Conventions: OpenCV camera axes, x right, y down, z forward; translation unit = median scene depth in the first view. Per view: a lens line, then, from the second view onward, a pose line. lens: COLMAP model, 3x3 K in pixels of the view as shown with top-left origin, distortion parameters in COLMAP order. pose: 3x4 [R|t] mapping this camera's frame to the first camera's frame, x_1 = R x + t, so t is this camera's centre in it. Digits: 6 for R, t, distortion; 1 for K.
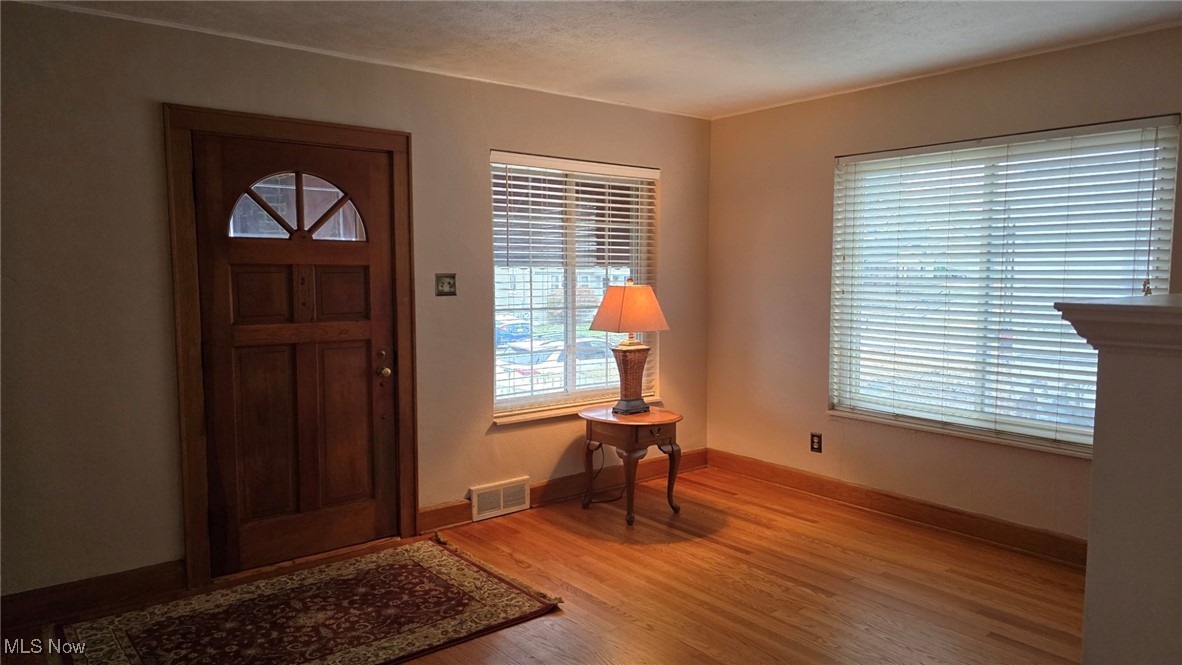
lens RADIAL K [[749.7, 0, 593.1], [0, 749.7, 327.4], [0, 0, 1]] dist [0.006382, 0.000131]
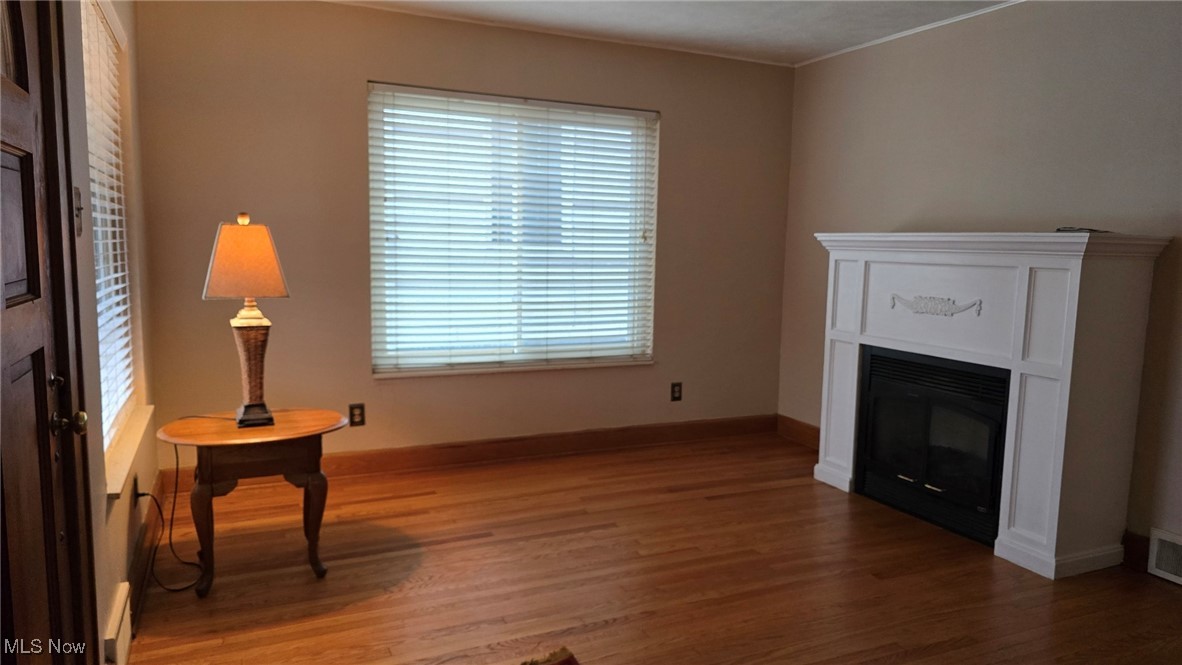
lens RADIAL K [[807.8, 0, 593.8], [0, 807.8, 339.1], [0, 0, 1]] dist [0.009385, -0.000144]
pose [[0.248332, -0.123623, 0.960754, -0.613813], [0.047594, 0.992182, 0.115365, -0.032328], [-0.967505, 0.017078, 0.252274, 0.591864]]
